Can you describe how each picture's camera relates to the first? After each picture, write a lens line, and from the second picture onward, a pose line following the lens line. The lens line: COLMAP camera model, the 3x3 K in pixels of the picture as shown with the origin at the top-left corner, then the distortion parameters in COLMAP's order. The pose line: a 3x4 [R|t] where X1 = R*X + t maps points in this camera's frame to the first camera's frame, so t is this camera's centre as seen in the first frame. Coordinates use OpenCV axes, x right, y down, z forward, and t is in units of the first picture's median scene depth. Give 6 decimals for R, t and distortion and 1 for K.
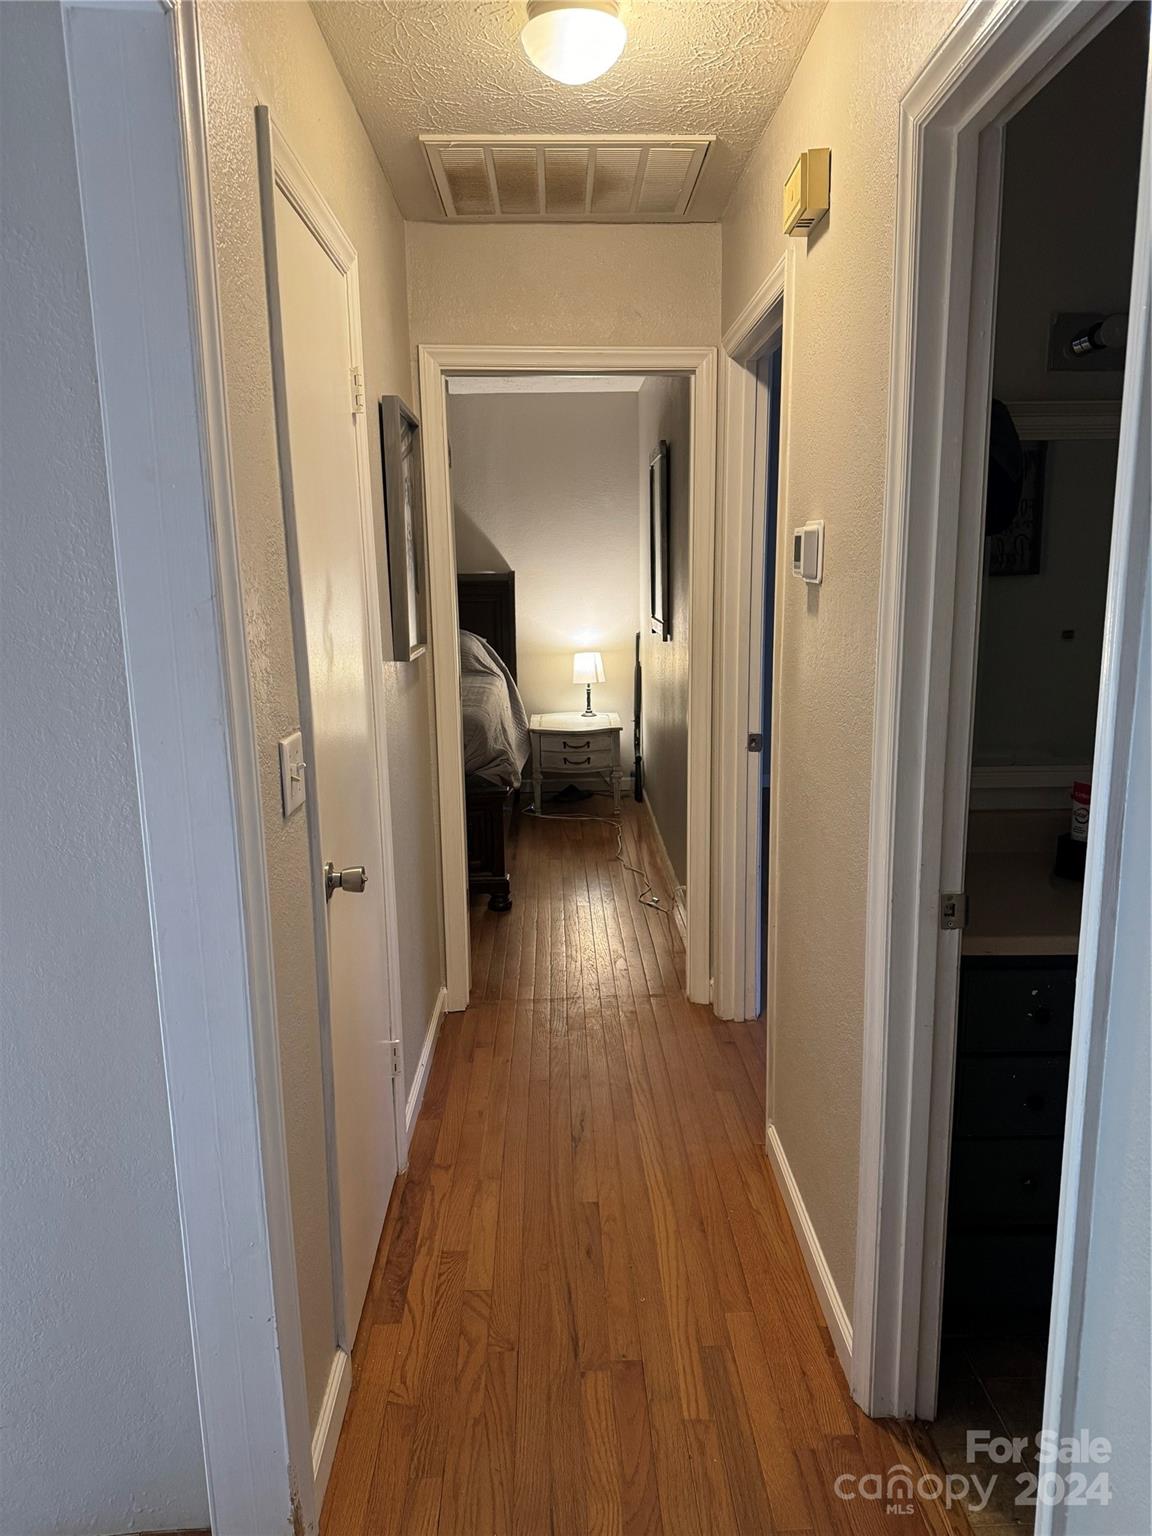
lens RADIAL K [[1061.6, 0, 576.0], [0, 1061.6, 768.0], [0, 0, 1]] dist [0.145631, -0.200059]
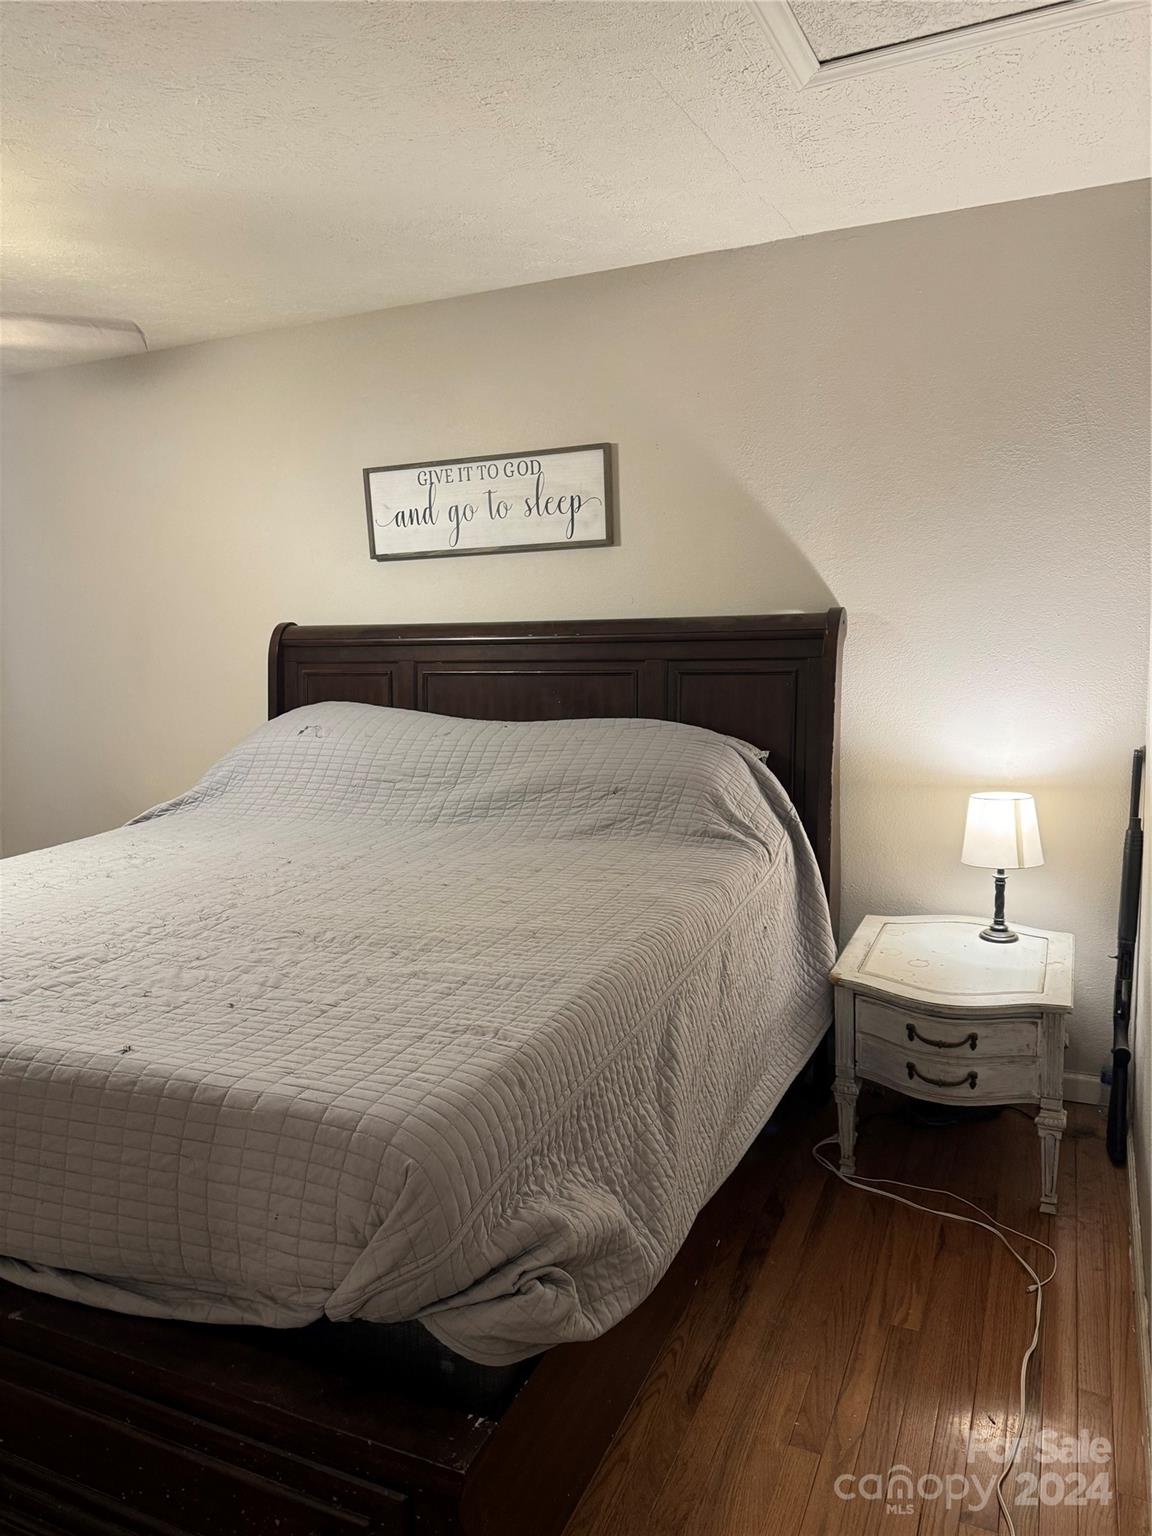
lens RADIAL K [[1061.7, 0, 576.0], [0, 1061.7, 768.0], [0, 0, 1]] dist [0.083412, -0.194666]
pose [[0.896441, 0.052650, -0.440024, 0.048100], [-0.061846, 0.998064, -0.006575, -0.109308], [0.438826, 0.033108, 0.897962, 0.559817]]
